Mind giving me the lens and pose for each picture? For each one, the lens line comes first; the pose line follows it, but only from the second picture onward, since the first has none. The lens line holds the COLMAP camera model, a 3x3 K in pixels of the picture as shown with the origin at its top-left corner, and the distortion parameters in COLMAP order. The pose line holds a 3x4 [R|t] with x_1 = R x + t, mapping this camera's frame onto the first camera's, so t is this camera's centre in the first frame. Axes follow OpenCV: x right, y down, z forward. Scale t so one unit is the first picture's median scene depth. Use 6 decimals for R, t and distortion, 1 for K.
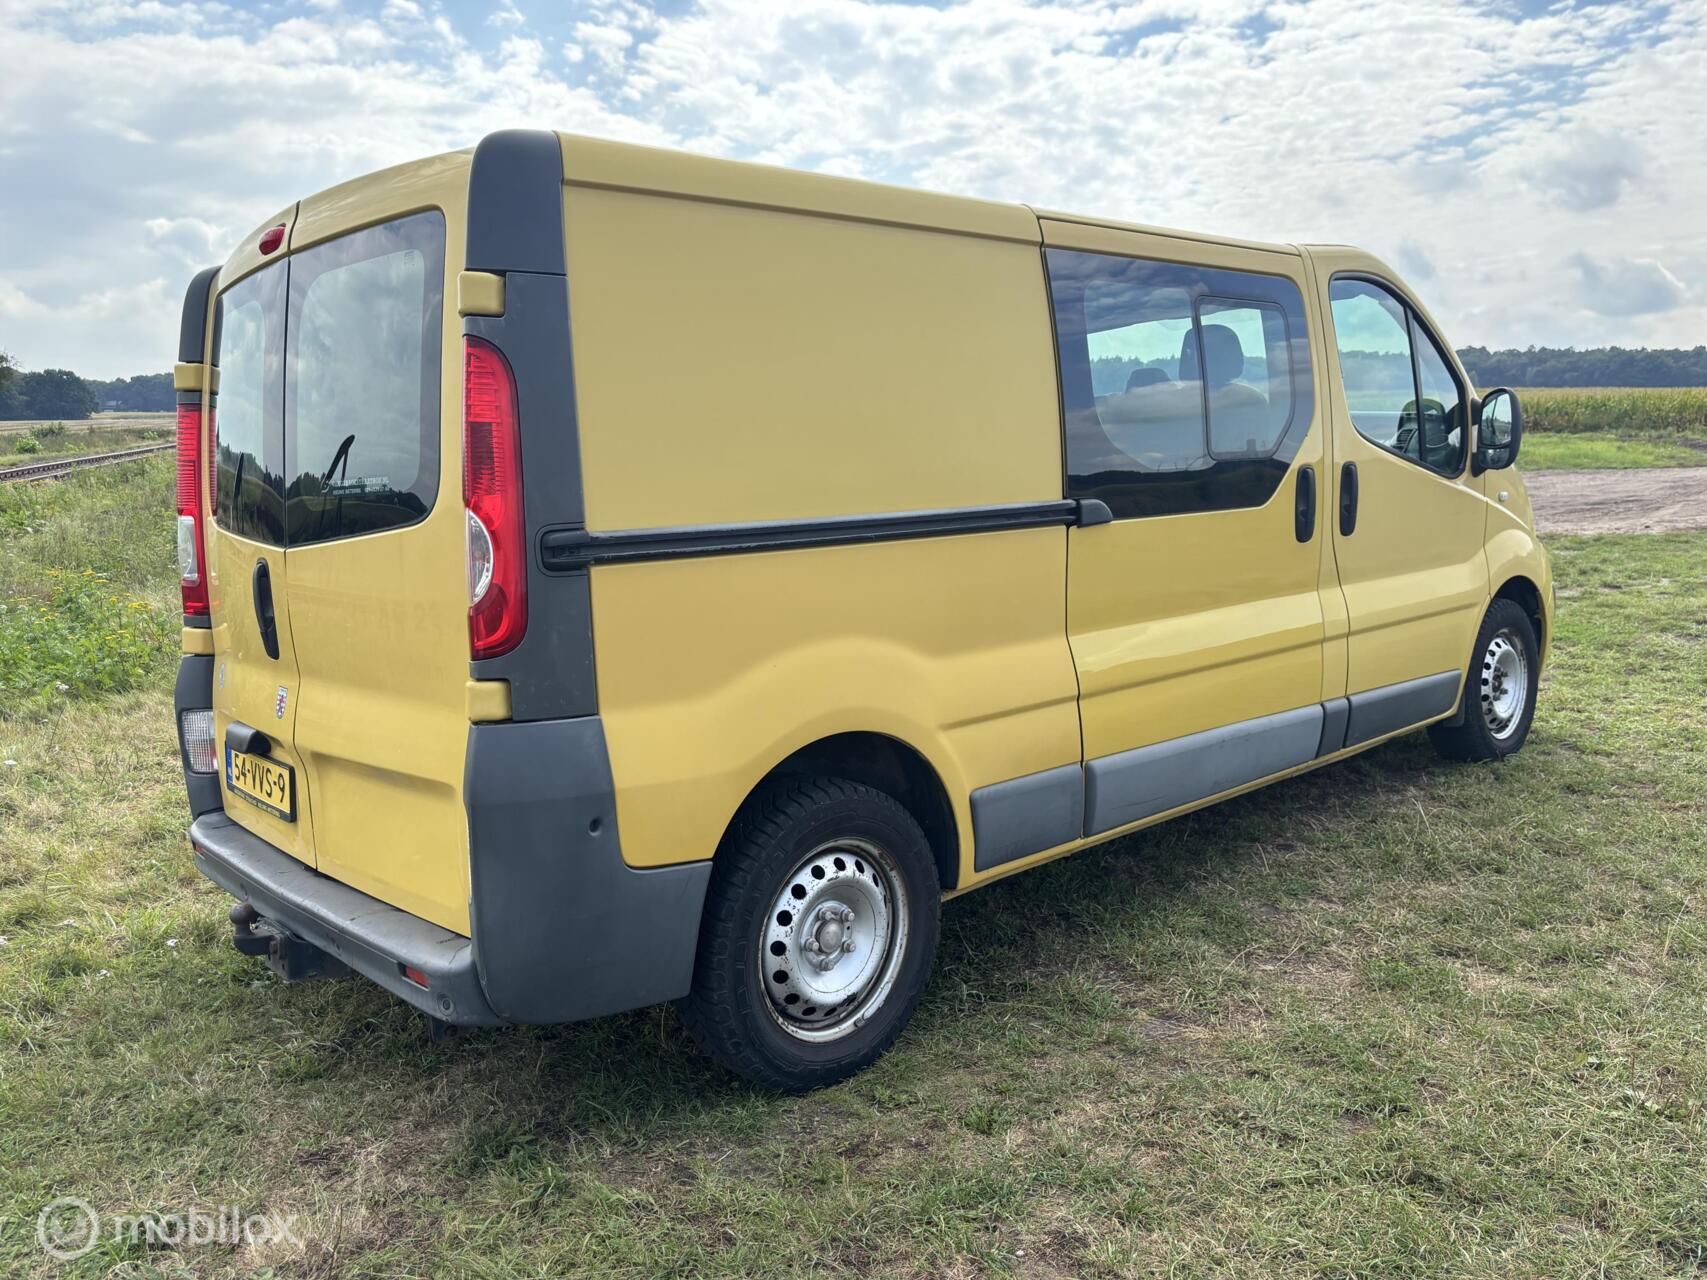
lens RADIAL K [[1294.8, 0, 840.9], [0, 1294.8, 658.7], [0, 0, 1]] dist [0.059116, -0.065880]
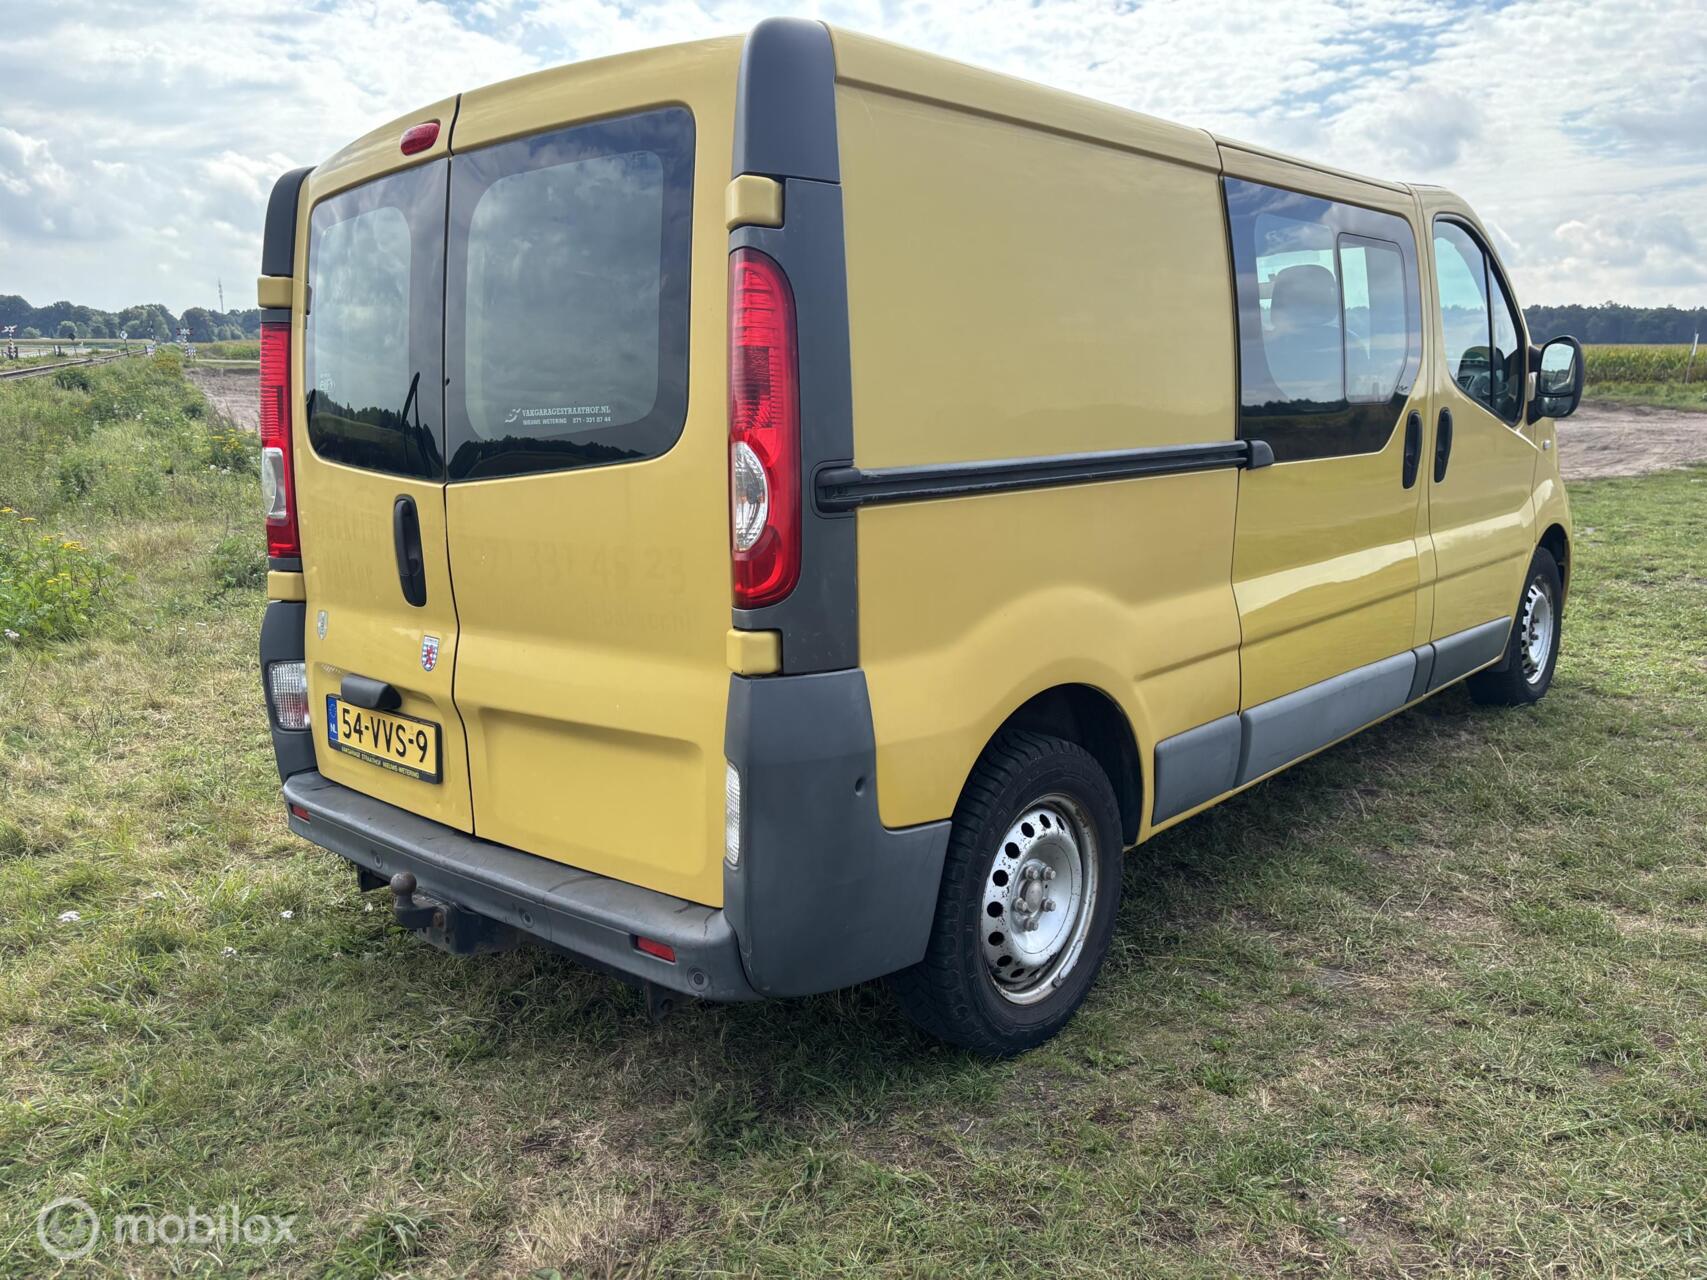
lens RADIAL K [[1287.4, 0, 827.5], [0, 1287.4, 668.6], [0, 0, 1]] dist [0.072135, -0.086560]
pose [[0.994959, -0.004563, 0.100178, -0.212865], [-0.000468, 0.998742, 0.050144, -0.001750], [-0.100281, -0.049938, 0.993705, 0.059561]]
